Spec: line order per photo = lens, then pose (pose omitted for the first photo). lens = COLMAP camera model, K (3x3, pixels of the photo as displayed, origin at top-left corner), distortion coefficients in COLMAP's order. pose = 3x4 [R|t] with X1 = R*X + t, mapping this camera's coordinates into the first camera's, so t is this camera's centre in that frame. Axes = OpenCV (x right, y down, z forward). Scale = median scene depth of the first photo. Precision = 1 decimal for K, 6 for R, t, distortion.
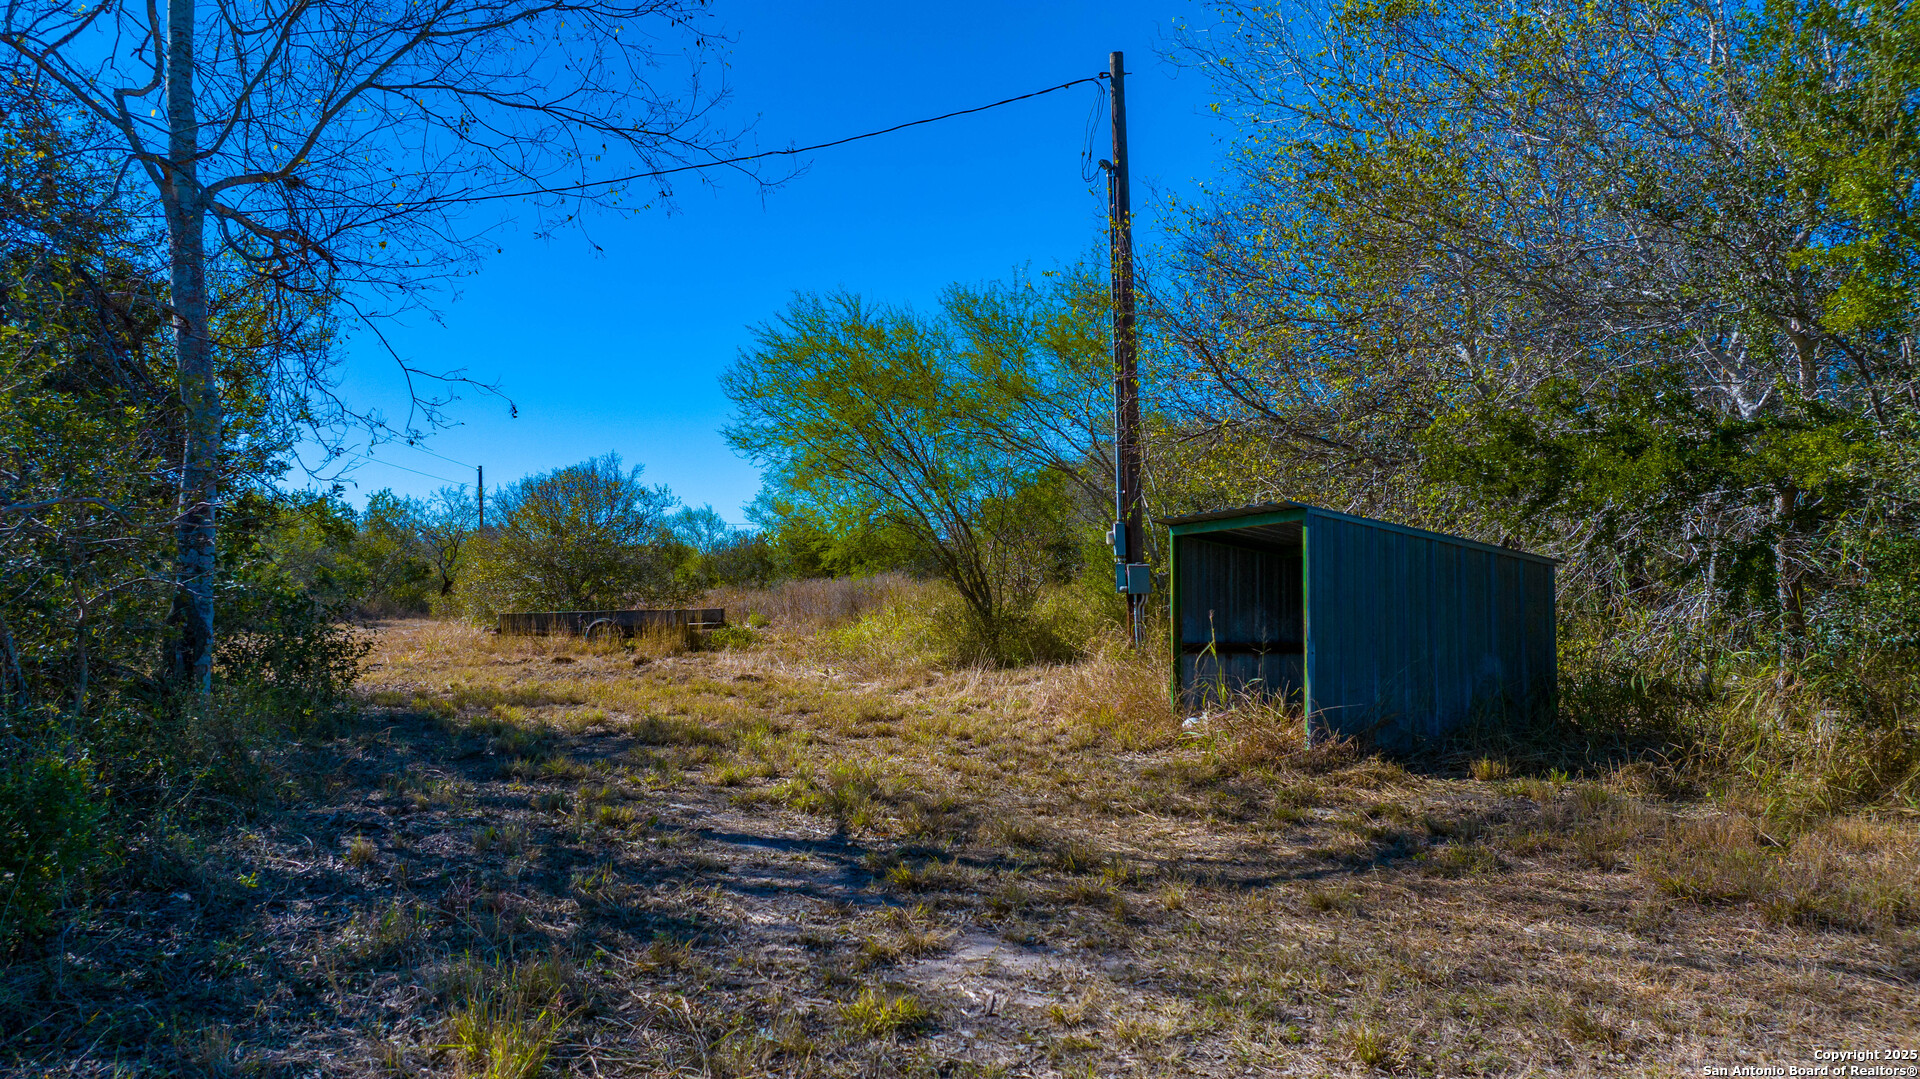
lens RADIAL K [[1360.3, 0, 960.0], [0, 1360.3, 539.5], [0, 0, 1]] dist [-0.011814, 0.007139]
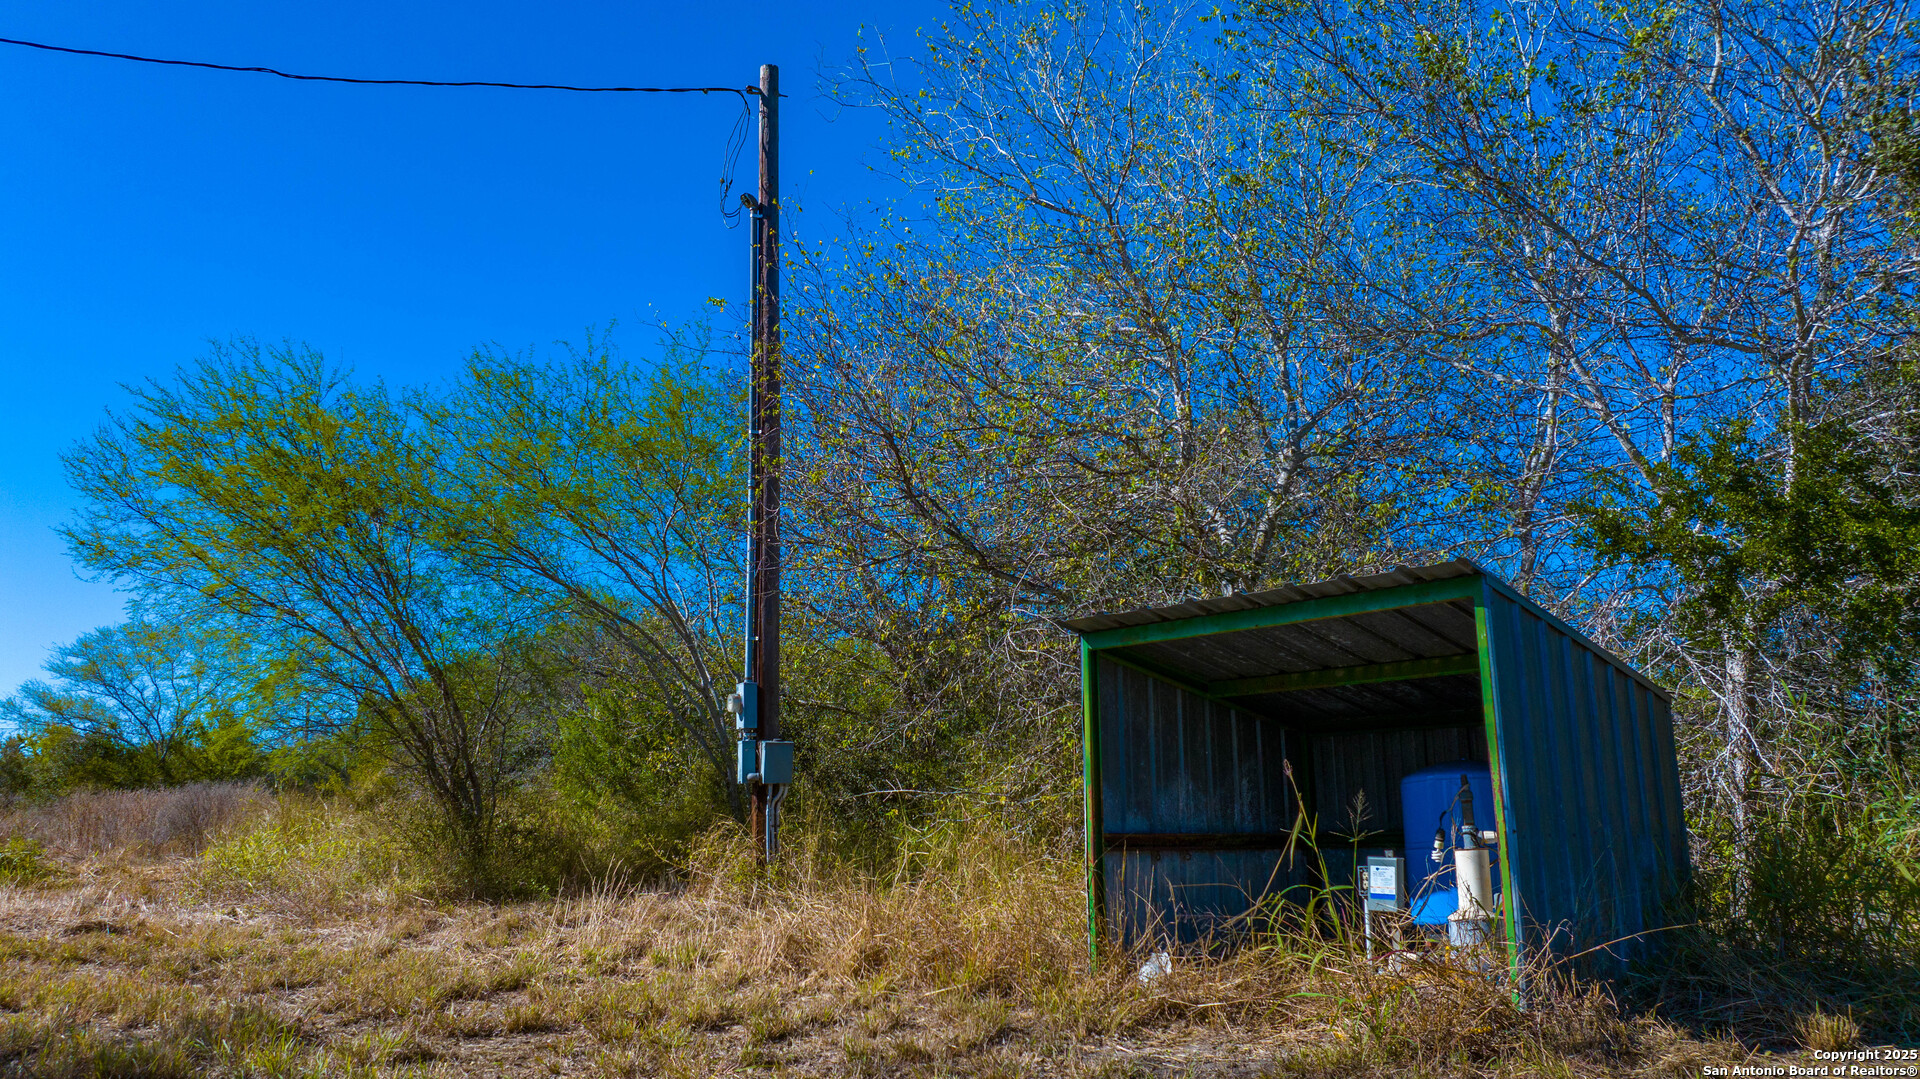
lens RADIAL K [[1360.3, 0, 960.0], [0, 1360.3, 539.5], [0, 0, 1]] dist [-0.011814, 0.007139]
pose [[0.887898, 0.091557, 0.450837, -0.098777], [-0.014308, 0.985018, -0.171859, 0.030809], [-0.459818, 0.146143, 0.875905, 0.284340]]
